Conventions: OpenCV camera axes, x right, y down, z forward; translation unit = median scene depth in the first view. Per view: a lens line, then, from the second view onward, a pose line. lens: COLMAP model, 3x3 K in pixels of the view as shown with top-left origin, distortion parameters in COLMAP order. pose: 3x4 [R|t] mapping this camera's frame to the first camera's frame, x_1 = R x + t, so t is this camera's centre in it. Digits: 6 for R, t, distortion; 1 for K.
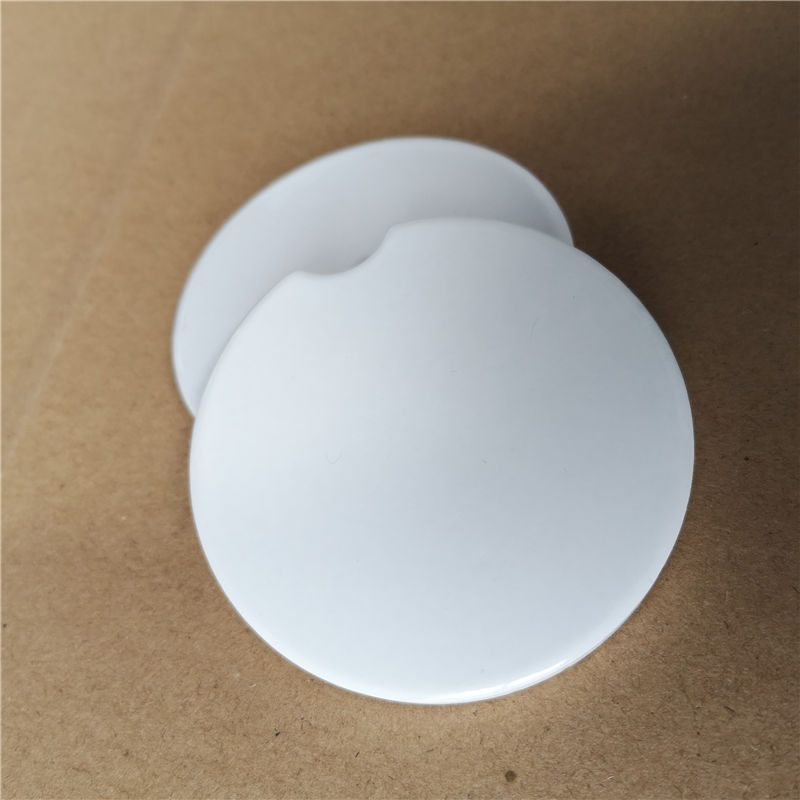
lens RADIAL K [[877.0, 0, 400.1], [0, 877.0, 402.1], [0, 0, 1]] dist [-0.030084, 0.000000]
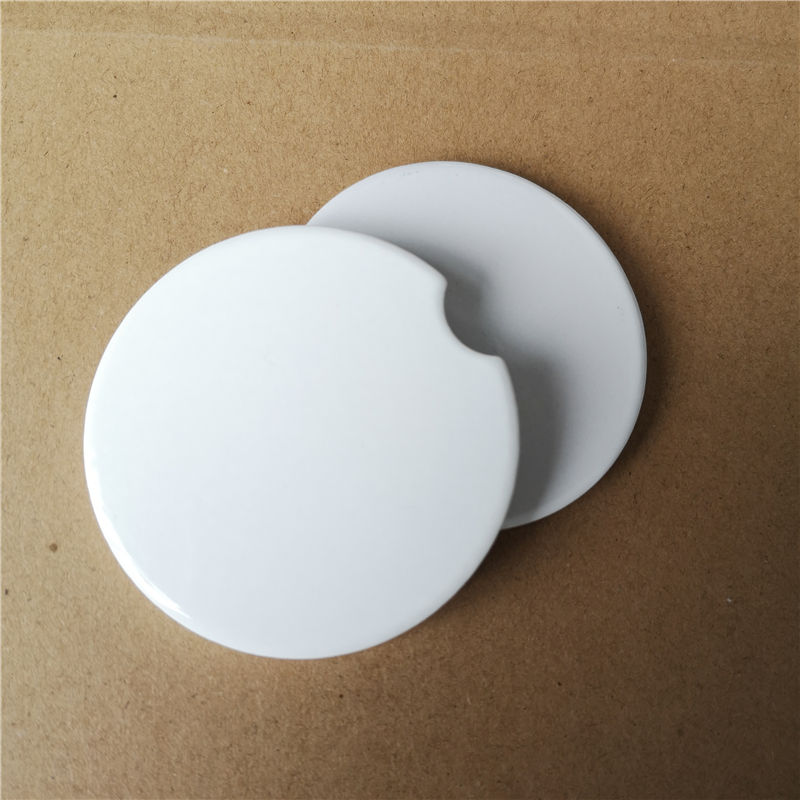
lens RADIAL K [[877.0, 0, 406.9], [0, 877.0, 400.9], [0, 0, 1]] dist [-0.030084, 0.000000]
pose [[0.206346, 0.976287, 0.065455, -0.058431], [-0.939847, 0.179144, 0.290852, -0.437487], [0.272229, -0.121534, 0.954526, -0.071381]]
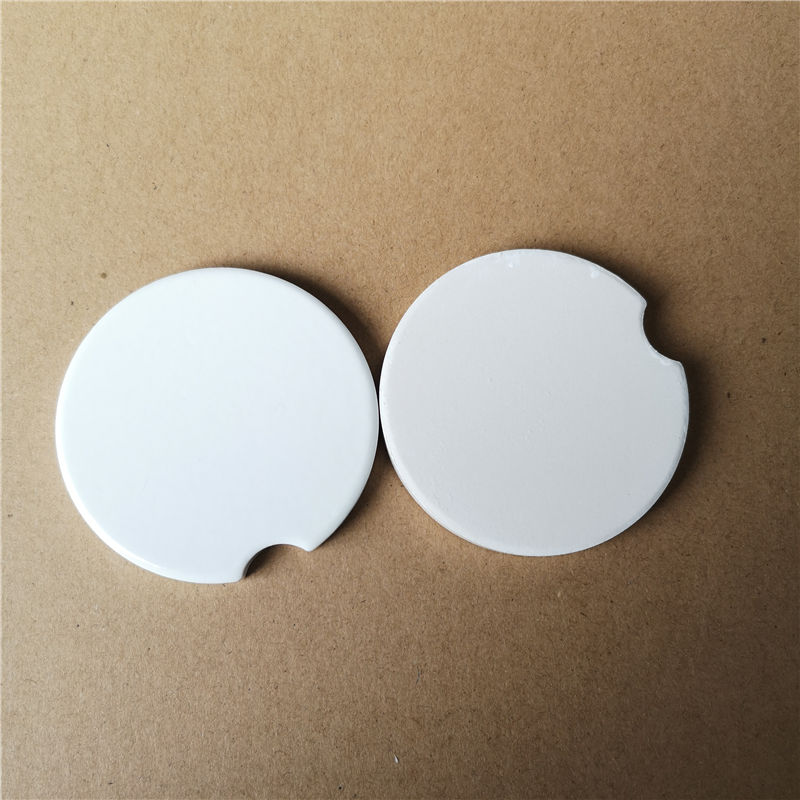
lens RADIAL K [[877.0, 0, 402.8], [0, 877.0, 396.8], [0, 0, 1]] dist [-0.030084, 0.000000]
pose [[0.201459, 0.970212, 0.134550, 0.228662], [-0.896739, 0.127427, 0.423817, -0.812975], [0.394047, -0.206038, 0.895698, -0.431707]]
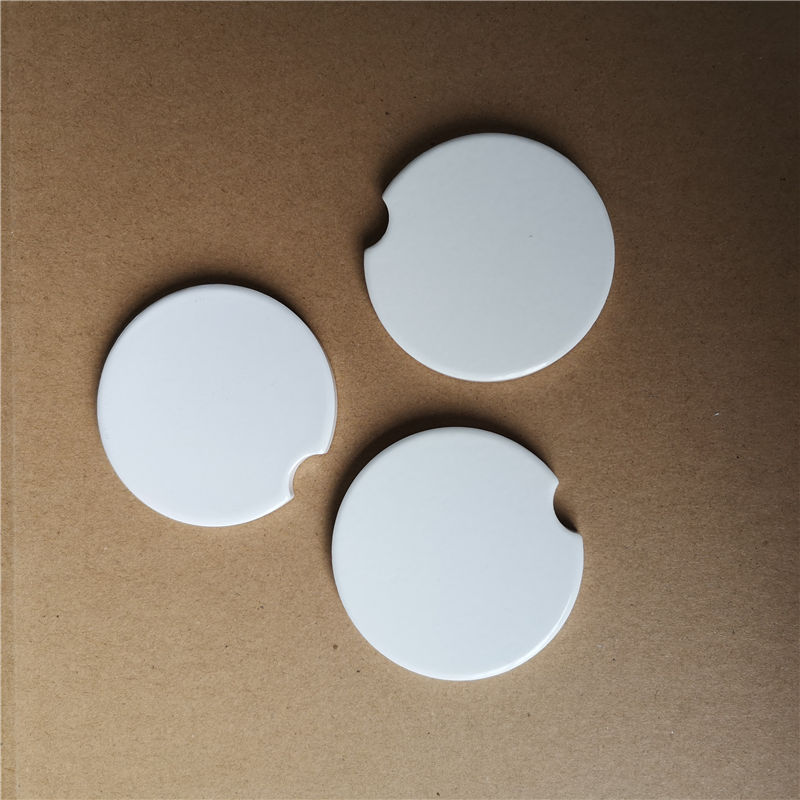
lens RADIAL K [[877.0, 0, 398.2], [0, 877.0, 405.1], [0, 0, 1]] dist [-0.030084, 0.000000]
pose [[0.958589, -0.197864, 0.204836, -0.057147], [0.089829, 0.892592, 0.441826, -1.042204], [-0.270256, -0.405129, 0.873402, -0.738905]]
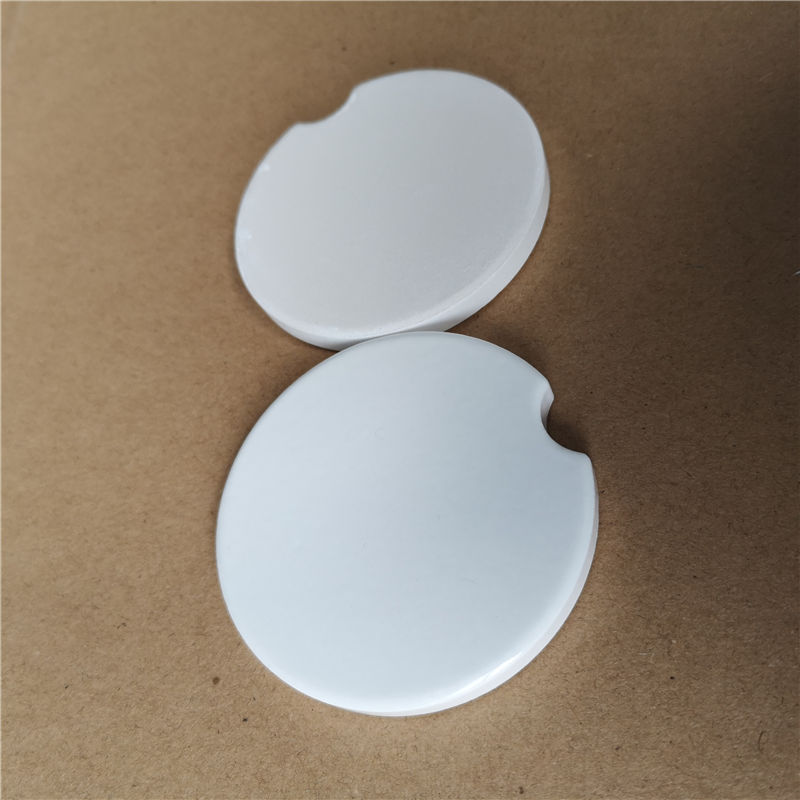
lens RADIAL K [[877.0, 0, 408.5], [0, 877.0, 396.2], [0, 0, 1]] dist [-0.030084, 0.000000]
pose [[0.982168, -0.178825, 0.058034, 0.394122], [0.178678, 0.983877, 0.007762, 0.007418], [-0.058486, 0.002746, 0.998284, -0.422053]]
